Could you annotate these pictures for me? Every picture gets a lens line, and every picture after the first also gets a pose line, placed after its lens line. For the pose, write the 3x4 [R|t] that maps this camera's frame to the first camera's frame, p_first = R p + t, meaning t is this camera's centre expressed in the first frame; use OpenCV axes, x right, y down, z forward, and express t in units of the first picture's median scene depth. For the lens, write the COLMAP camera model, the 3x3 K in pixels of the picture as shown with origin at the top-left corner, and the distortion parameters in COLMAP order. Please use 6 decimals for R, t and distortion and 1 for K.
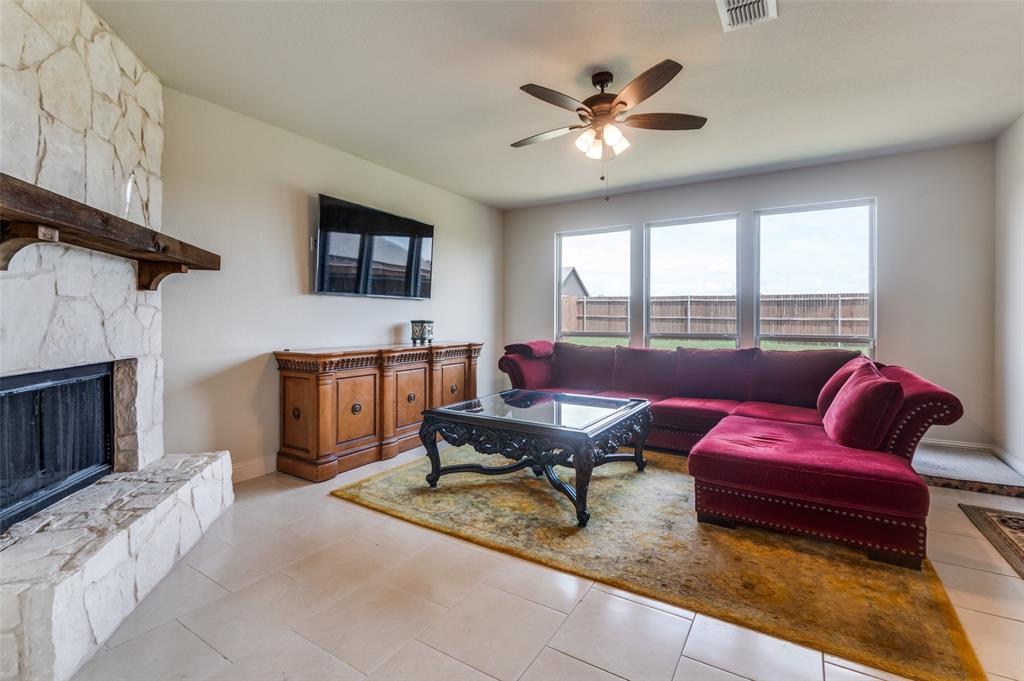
lens RADIAL K [[456.2, 0, 519.2], [0, 456.2, 324.4], [0, 0, 1]] dist [-0.009594, -0.001024]
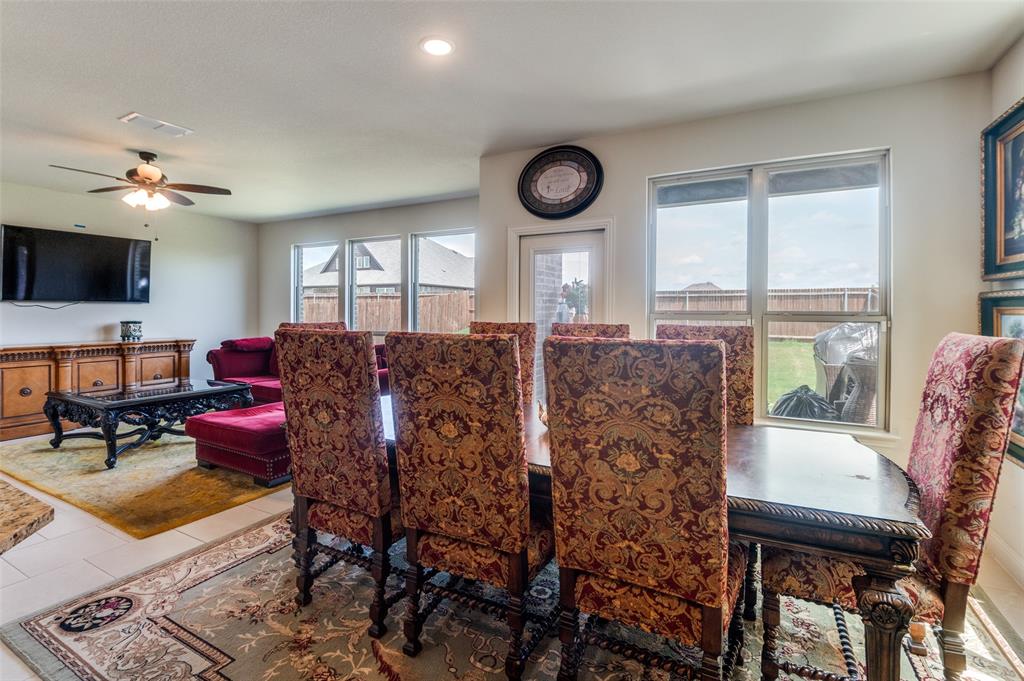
lens RADIAL K [[456.2, 0, 520.7], [0, 456.2, 318.9], [0, 0, 1]] dist [-0.009594, -0.001024]
pose [[0.997483, 0.001610, 0.070893, 0.751450], [-0.002323, 0.999948, 0.009968, -0.030114], [-0.070873, -0.010108, 0.997434, -0.293650]]
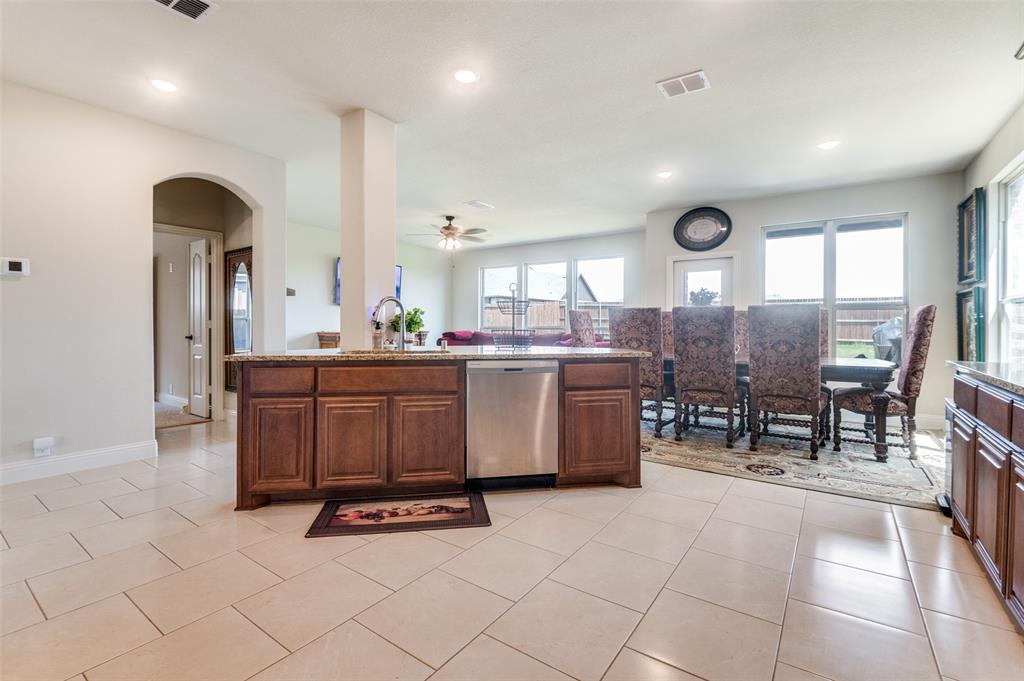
lens RADIAL K [[456.2, 0, 518.8], [0, 456.2, 332.4], [0, 0, 1]] dist [-0.009594, -0.001024]
pose [[0.999097, 0.002082, -0.042447, 0.392584], [-0.001682, 0.999954, 0.009462, 0.028919], [0.042465, -0.009382, 0.999054, -0.859881]]
